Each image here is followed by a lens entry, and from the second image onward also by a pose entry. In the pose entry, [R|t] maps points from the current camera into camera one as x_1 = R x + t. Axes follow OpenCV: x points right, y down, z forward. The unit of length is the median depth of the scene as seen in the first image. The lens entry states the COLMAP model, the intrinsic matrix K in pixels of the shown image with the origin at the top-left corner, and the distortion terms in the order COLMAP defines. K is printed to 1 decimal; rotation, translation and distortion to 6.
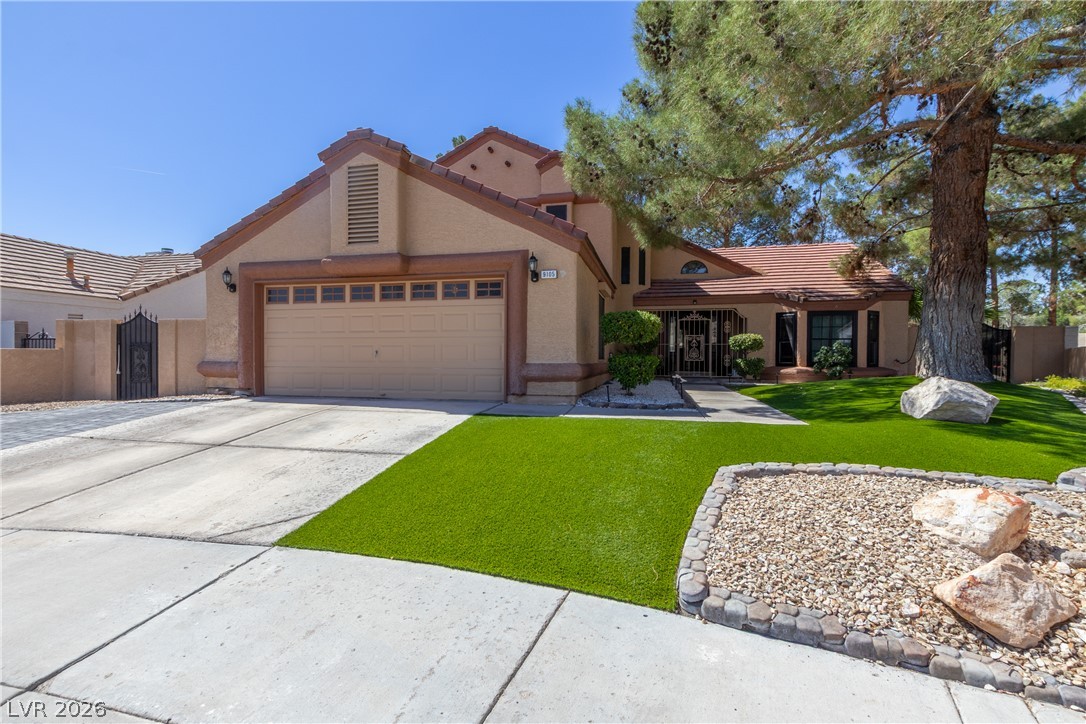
lens RADIAL K [[503.7, 0, 515.8], [0, 503.7, 355.6], [0, 0, 1]] dist [0.004638, -0.002125]
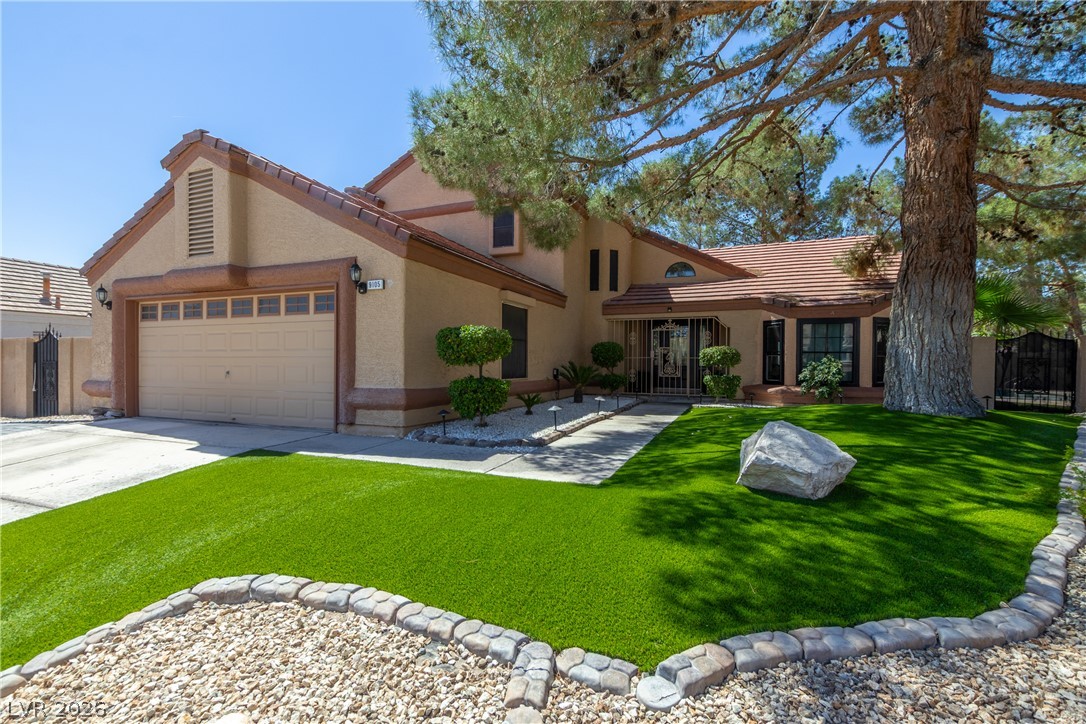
lens RADIAL K [[503.7, 0, 503.6], [0, 503.7, 362.2], [0, 0, 1]] dist [0.004638, -0.002125]
pose [[0.988073, -0.000183, -0.153983, 0.357382], [-0.000028, 0.999999, -0.001365, -0.024372], [0.153983, 0.001353, 0.988073, 0.162925]]
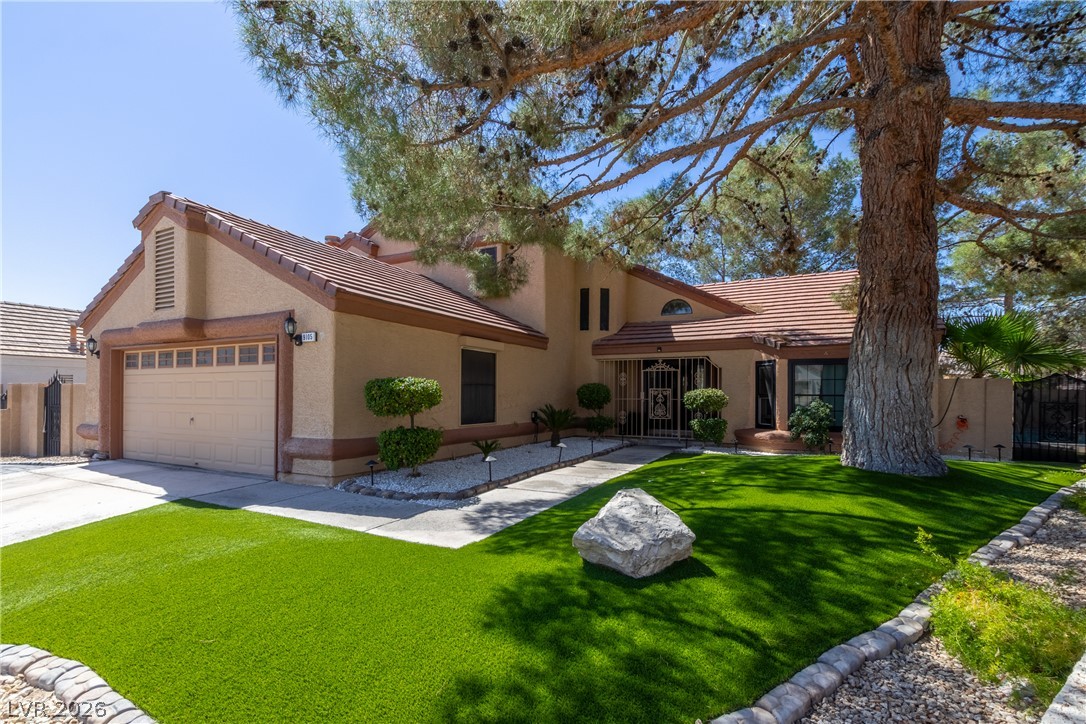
lens RADIAL K [[503.7, 0, 495.9], [0, 503.7, 389.1], [0, 0, 1]] dist [0.004638, -0.002125]
pose [[0.968990, -0.003991, -0.247066, 0.518432], [0.000849, 0.999917, -0.012825, -0.050799], [0.247097, 0.012218, 0.968914, 0.199581]]
